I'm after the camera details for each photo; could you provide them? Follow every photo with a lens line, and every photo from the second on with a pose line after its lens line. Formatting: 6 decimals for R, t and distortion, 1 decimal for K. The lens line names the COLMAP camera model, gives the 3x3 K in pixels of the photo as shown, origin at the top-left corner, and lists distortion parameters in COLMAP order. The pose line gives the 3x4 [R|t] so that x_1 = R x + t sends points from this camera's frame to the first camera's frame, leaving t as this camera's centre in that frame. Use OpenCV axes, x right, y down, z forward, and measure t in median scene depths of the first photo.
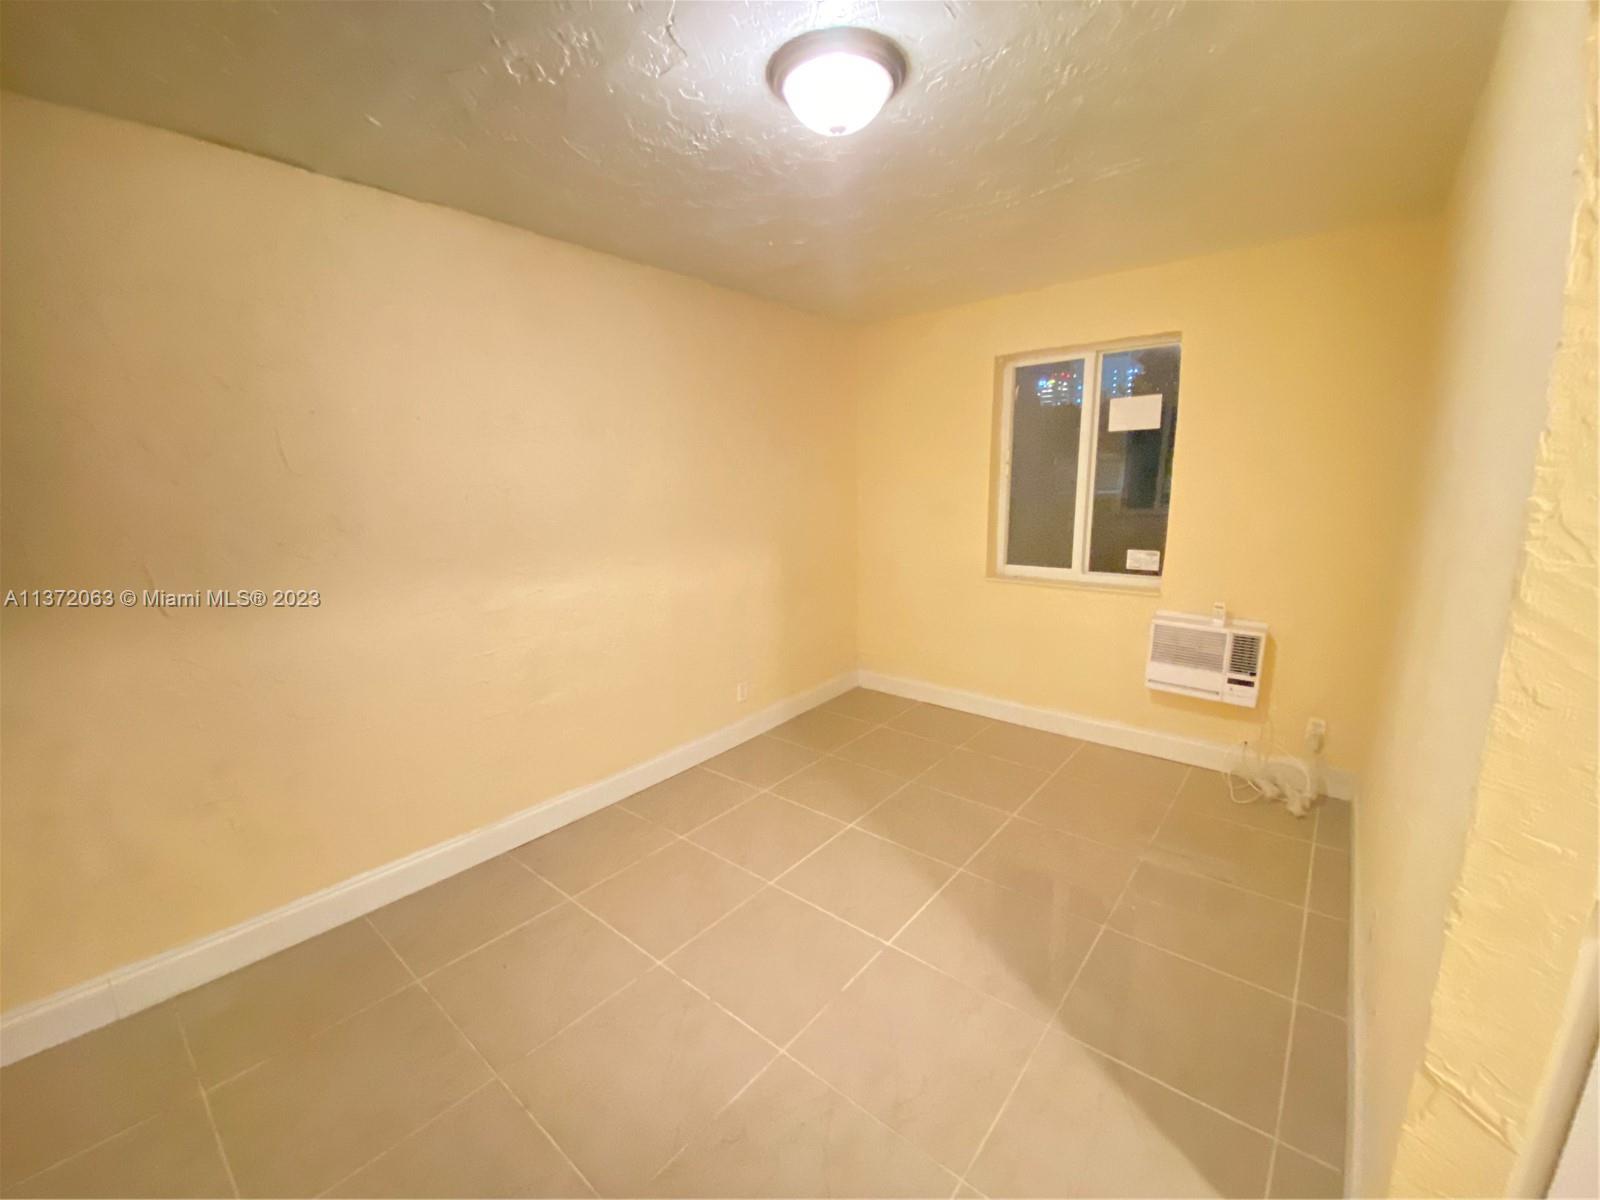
lens RADIAL K [[651.8, 0, 800.0], [0, 651.8, 600.0], [0, 0, 1]] dist [-0.035929, -0.000291]
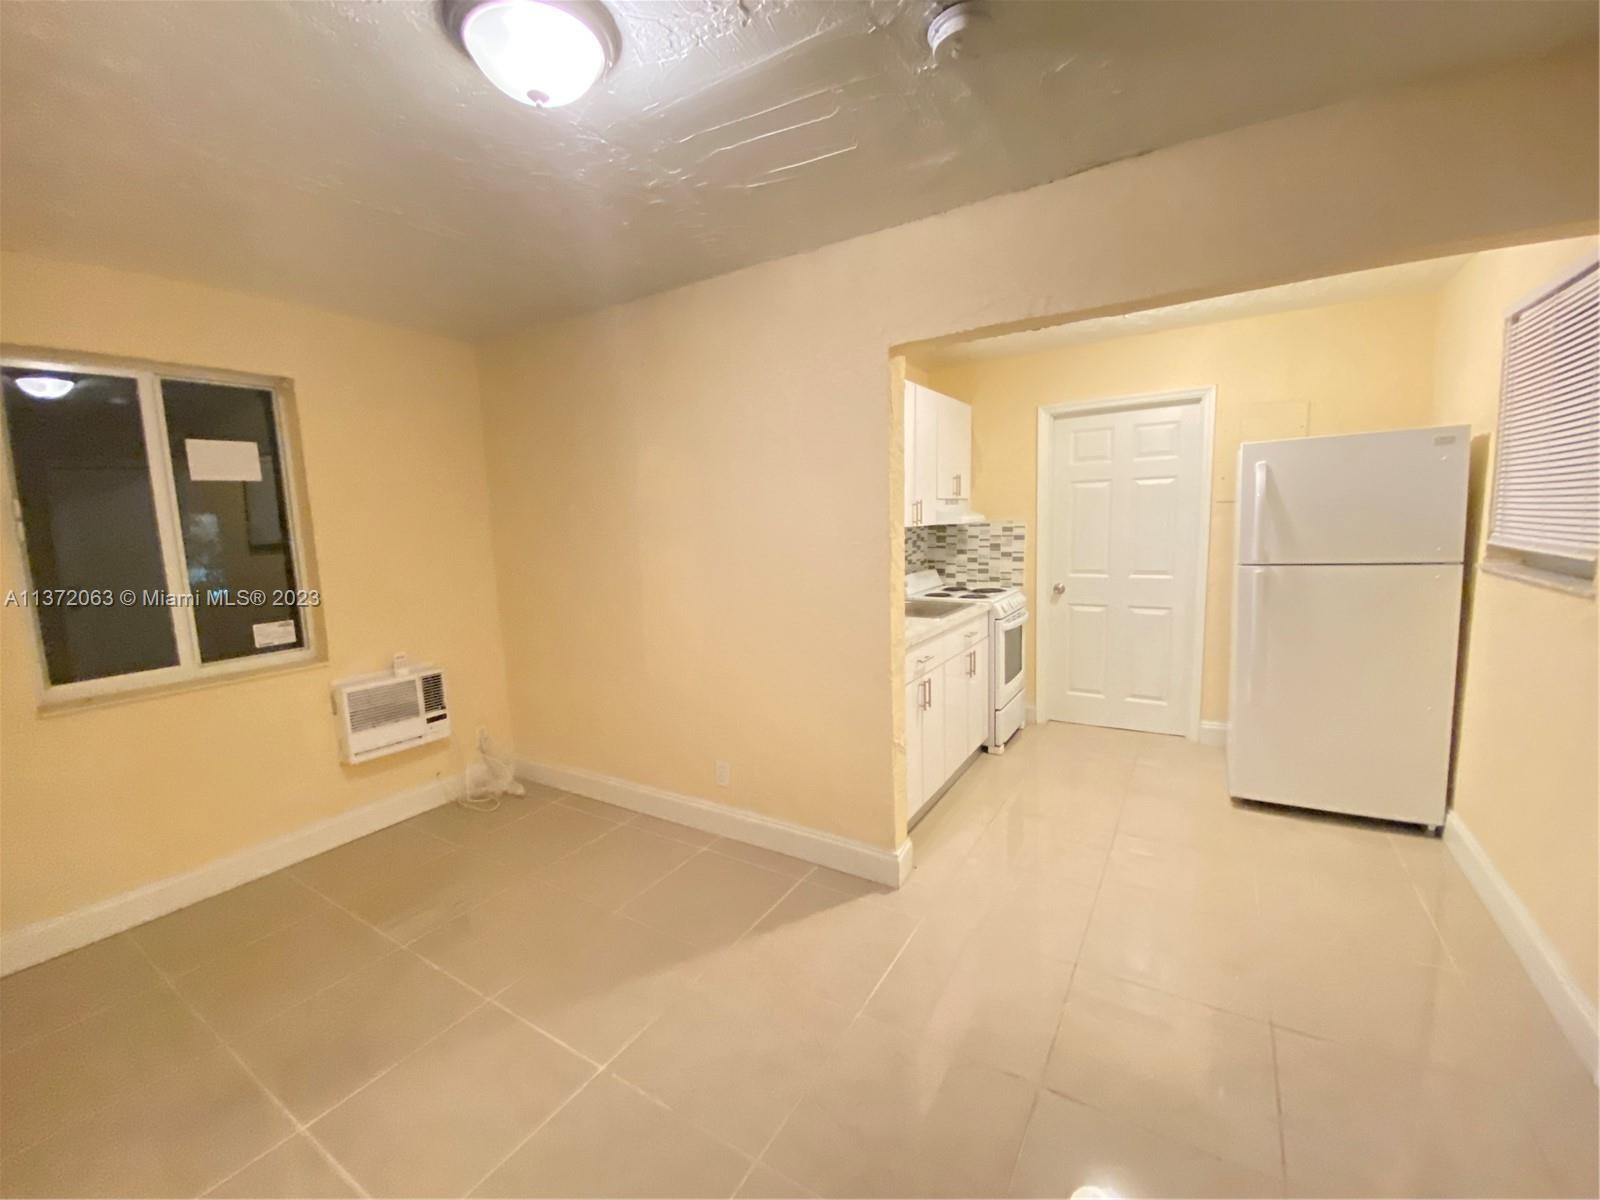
lens RADIAL K [[643.4, 0, 800.0], [0, 643.4, 600.0], [0, 0, 1]] dist [0.030979, -0.032254]
pose [[-0.138878, -0.103671, 0.984868, -0.449556], [0.218227, 0.966855, 0.132548, -0.074912], [-0.965966, 0.233333, -0.111651, 0.467840]]
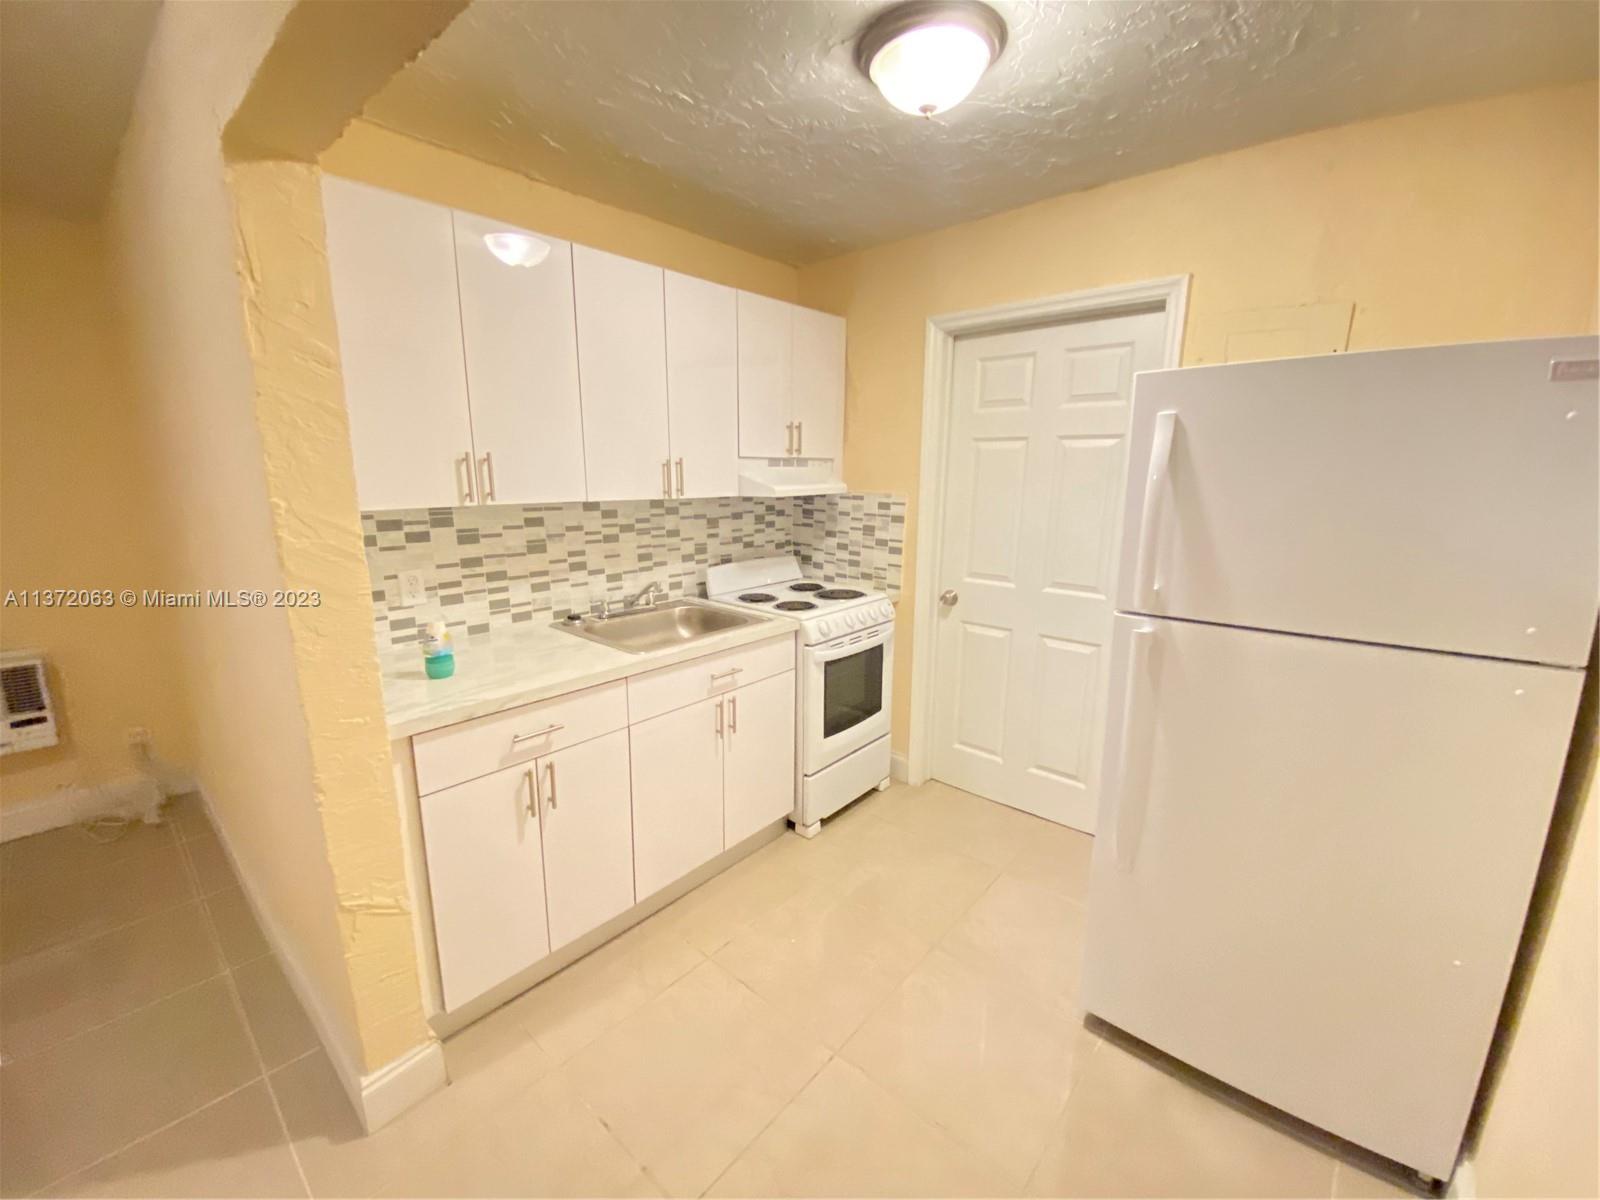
lens RADIAL K [[641.2, 0, 800.0], [0, 641.2, 600.0], [0, 0, 1]] dist [0.044467, -0.032287]
pose [[0.017351, -0.185756, 0.982443, -0.085661], [0.177123, 0.967621, 0.179825, 0.002189], [-0.984036, 0.170893, 0.049691, -0.064455]]
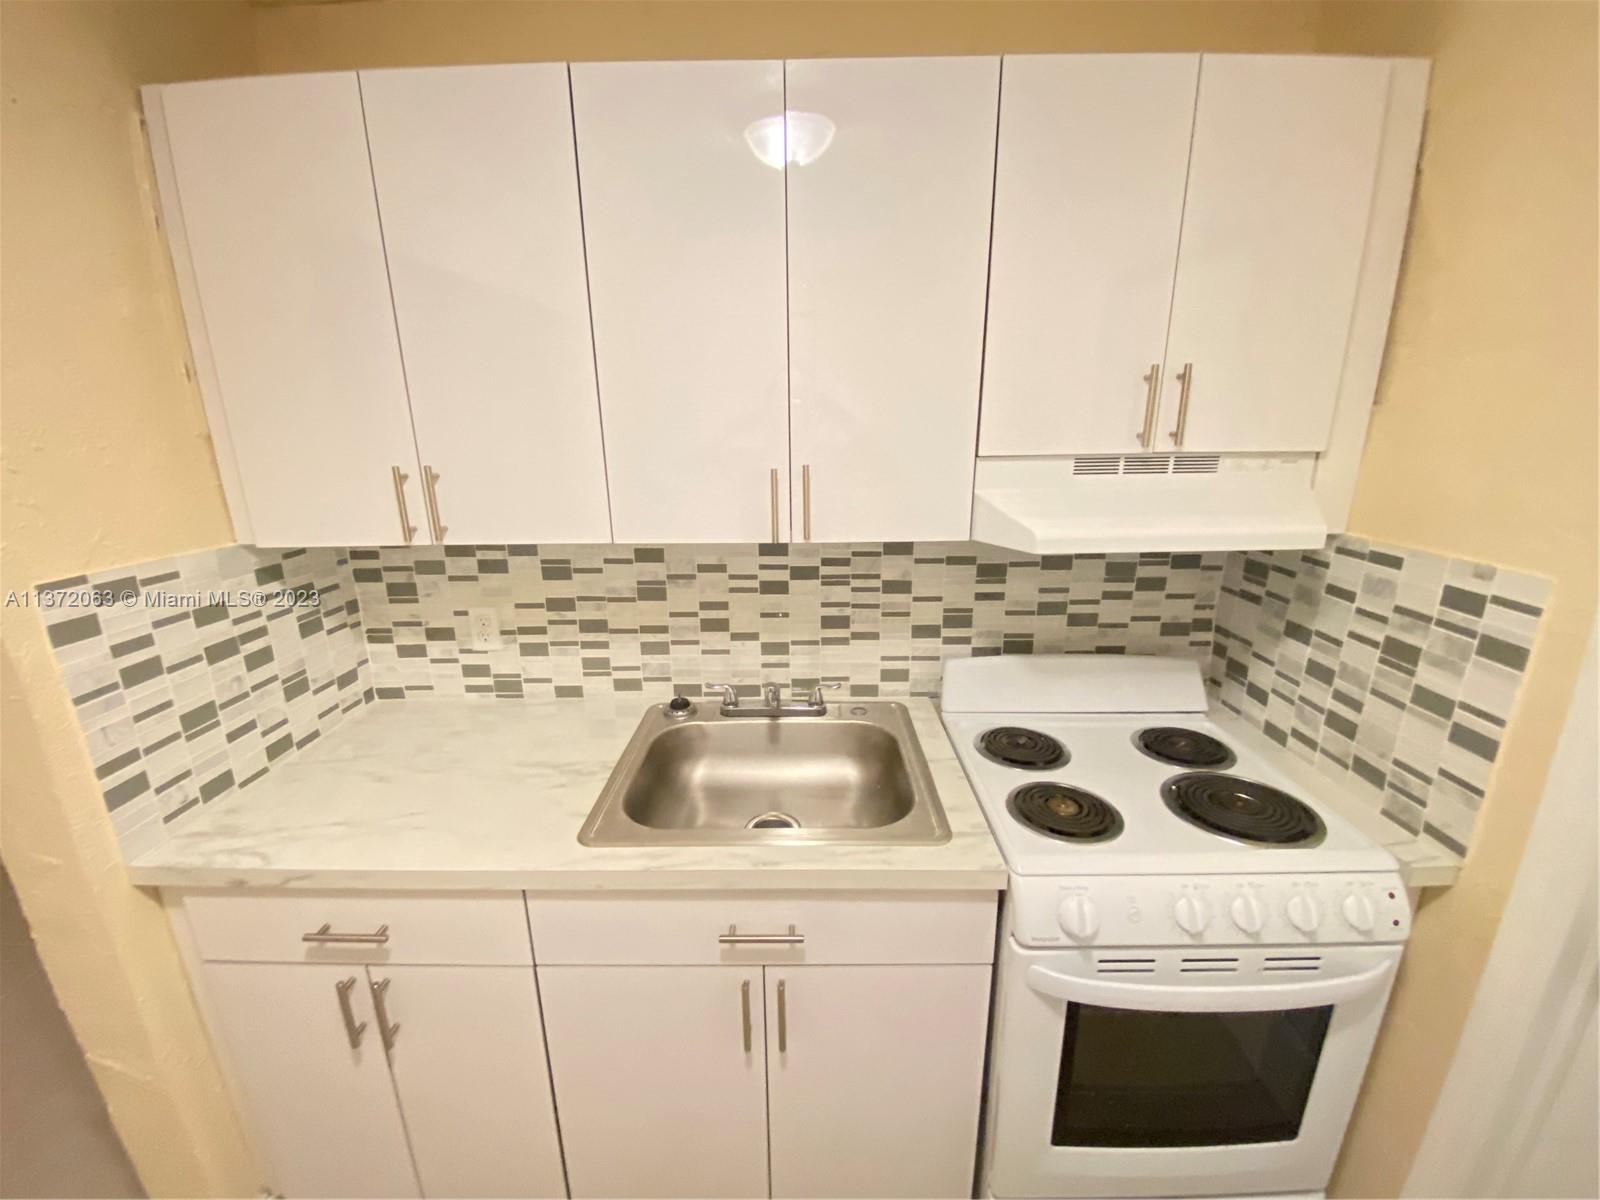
lens RADIAL K [[641.2, 0, 800.0], [0, 641.2, 600.0], [0, 0, 1]] dist [0.044467, -0.032287]
pose [[0.770691, -0.155483, 0.617949, 0.441668], [0.114275, 0.987776, 0.106015, -0.010539], [-0.626879, -0.011089, 0.779038, -0.210042]]
